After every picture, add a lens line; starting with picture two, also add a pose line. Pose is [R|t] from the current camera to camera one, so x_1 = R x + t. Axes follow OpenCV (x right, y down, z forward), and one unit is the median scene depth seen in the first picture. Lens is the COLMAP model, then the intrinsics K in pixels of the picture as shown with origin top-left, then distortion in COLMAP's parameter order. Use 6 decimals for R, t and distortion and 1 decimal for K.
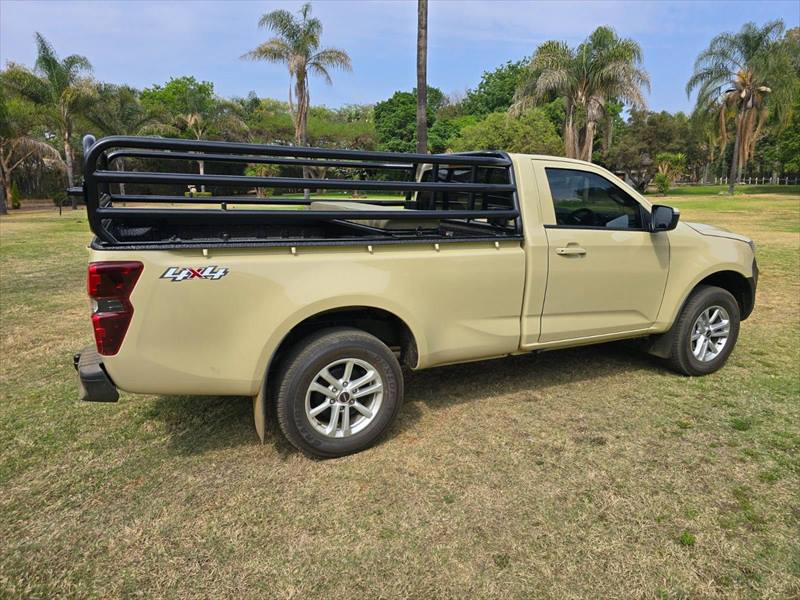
lens RADIAL K [[540.2, 0, 400.0], [0, 540.2, 300.0], [0, 0, 1]] dist [0.010361, -0.001273]
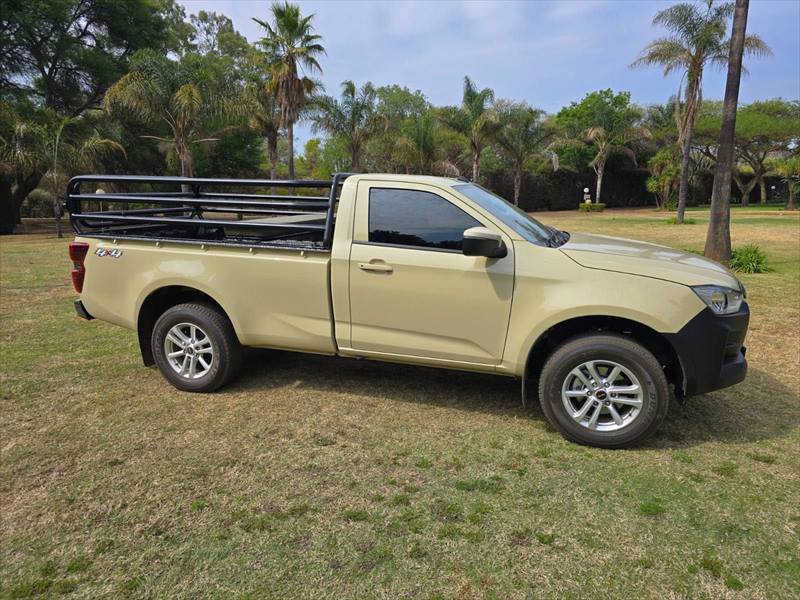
lens RADIAL K [[540.6, 0, 400.0], [0, 540.6, 300.0], [0, 0, 1]] dist [0.028886, -0.000573]
pose [[0.719364, 0.132294, -0.681919, 1.072068], [-0.145658, 0.988600, 0.038135, -0.074328], [0.679190, 0.071894, 0.730433, 0.272511]]
